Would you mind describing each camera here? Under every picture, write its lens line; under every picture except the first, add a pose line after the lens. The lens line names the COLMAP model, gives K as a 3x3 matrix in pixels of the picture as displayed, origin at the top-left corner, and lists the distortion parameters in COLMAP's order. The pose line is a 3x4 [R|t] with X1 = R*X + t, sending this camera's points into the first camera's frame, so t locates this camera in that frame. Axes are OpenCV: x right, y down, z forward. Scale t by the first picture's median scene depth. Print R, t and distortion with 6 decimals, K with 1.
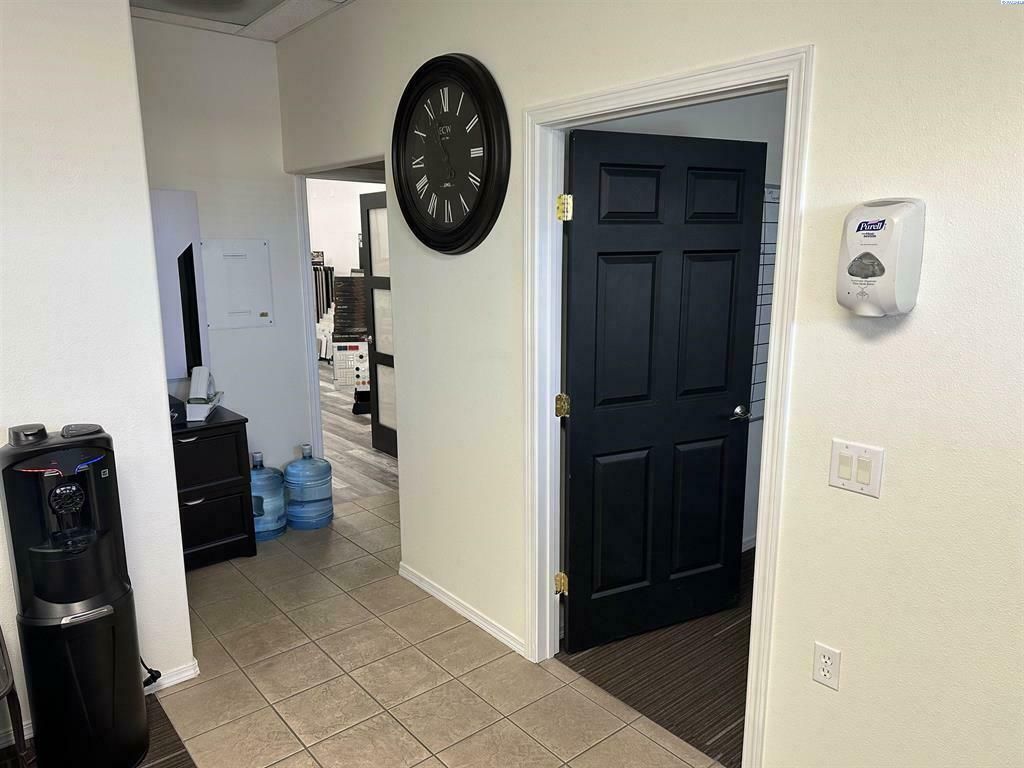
lens RADIAL K [[725.3, 0, 514.7], [0, 725.3, 385.1], [0, 0, 1]] dist [0.151682, -0.189710]
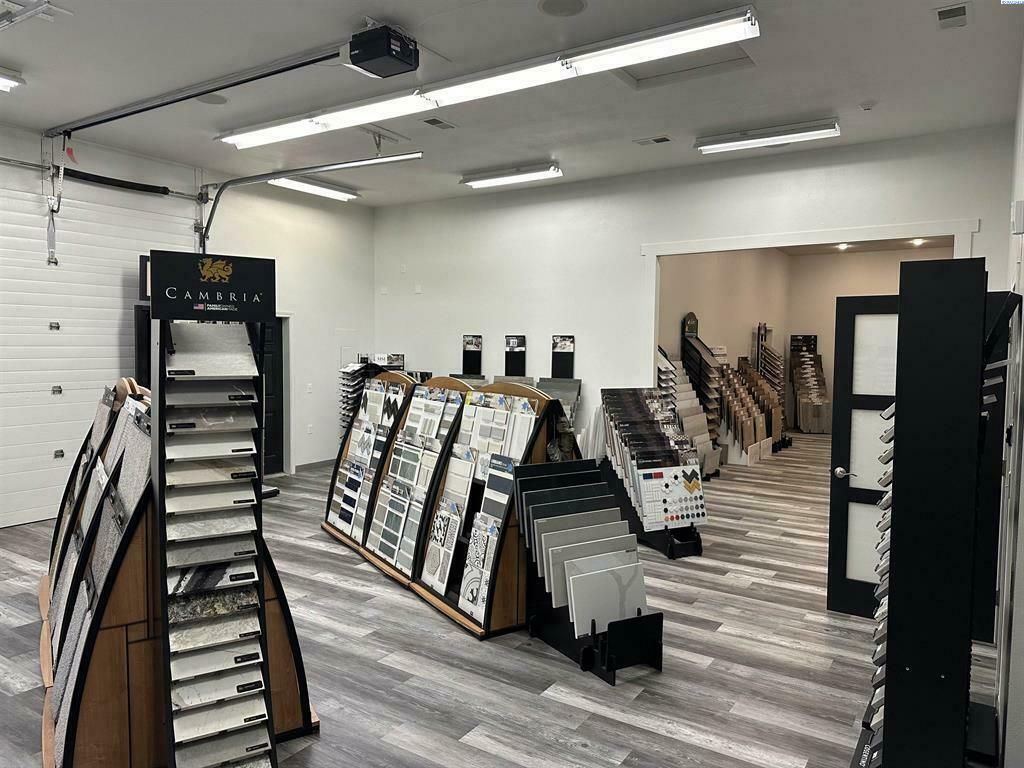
lens RADIAL K [[725.3, 0, 514.7], [0, 725.3, 385.1], [0, 0, 1]] dist [0.151682, -0.189710]
pose [[0.958329, -0.000778, 0.285664, -0.759708], [0.037969, 0.991470, -0.124679, -0.068654], [-0.283131, 0.130330, 0.950185, 0.310492]]
